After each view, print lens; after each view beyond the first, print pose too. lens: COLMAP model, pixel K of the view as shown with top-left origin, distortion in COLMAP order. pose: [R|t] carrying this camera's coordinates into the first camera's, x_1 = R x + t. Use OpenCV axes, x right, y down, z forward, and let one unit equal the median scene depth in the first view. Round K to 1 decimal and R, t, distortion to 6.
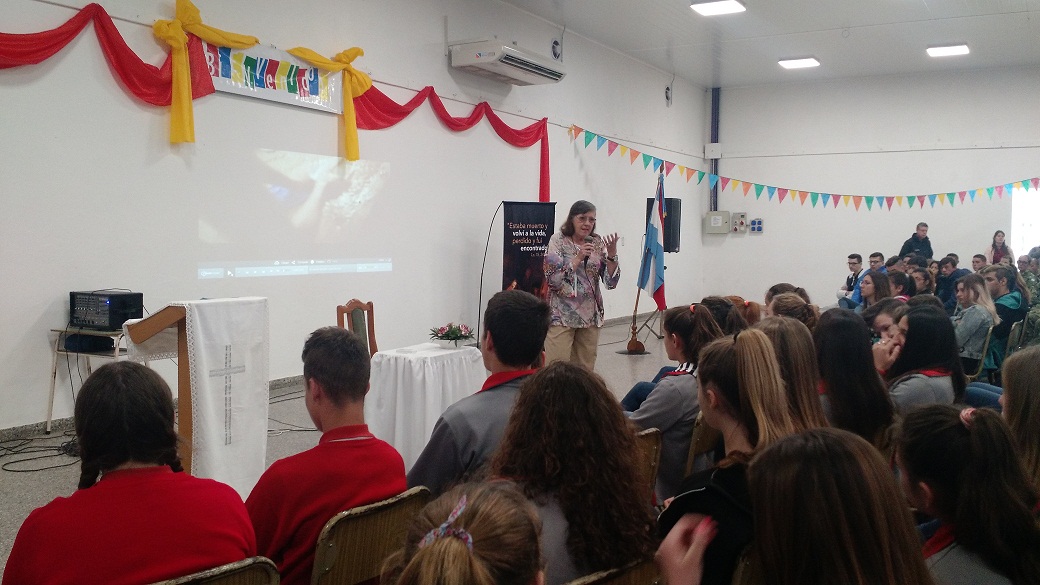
lens RADIAL K [[928.2, 0, 520.0], [0, 928.2, 292.5], [0, 0, 1]] dist [0.102728, -0.271743]
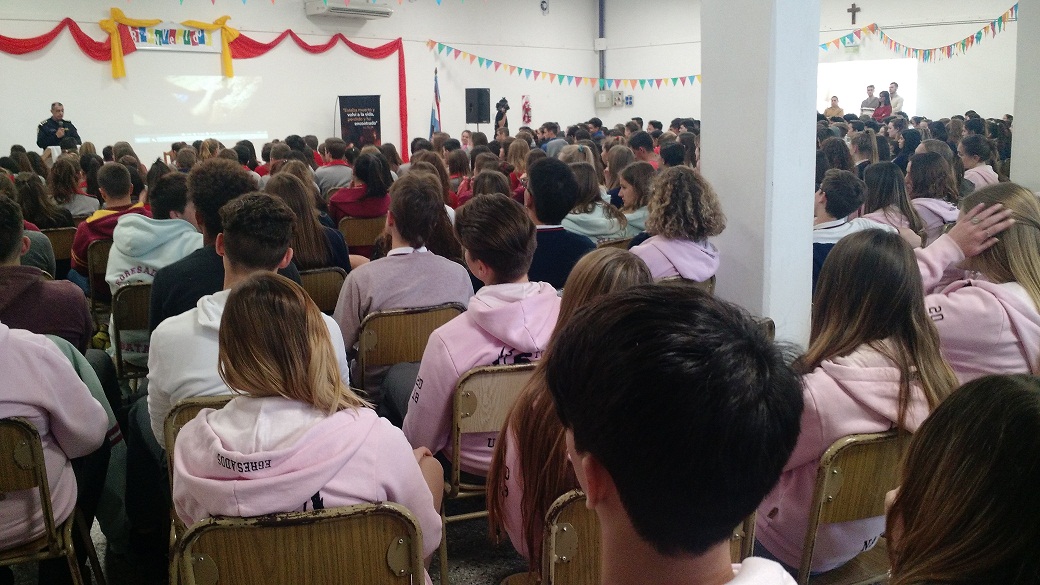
lens RADIAL K [[928.2, 0, 520.0], [0, 928.2, 292.5], [0, 0, 1]] dist [0.102728, -0.271743]
pose [[0.969351, 0.023551, -0.244549, 0.856423], [0.010159, 0.990701, 0.135678, 0.035030], [0.245470, -0.134004, 0.960098, -0.711569]]
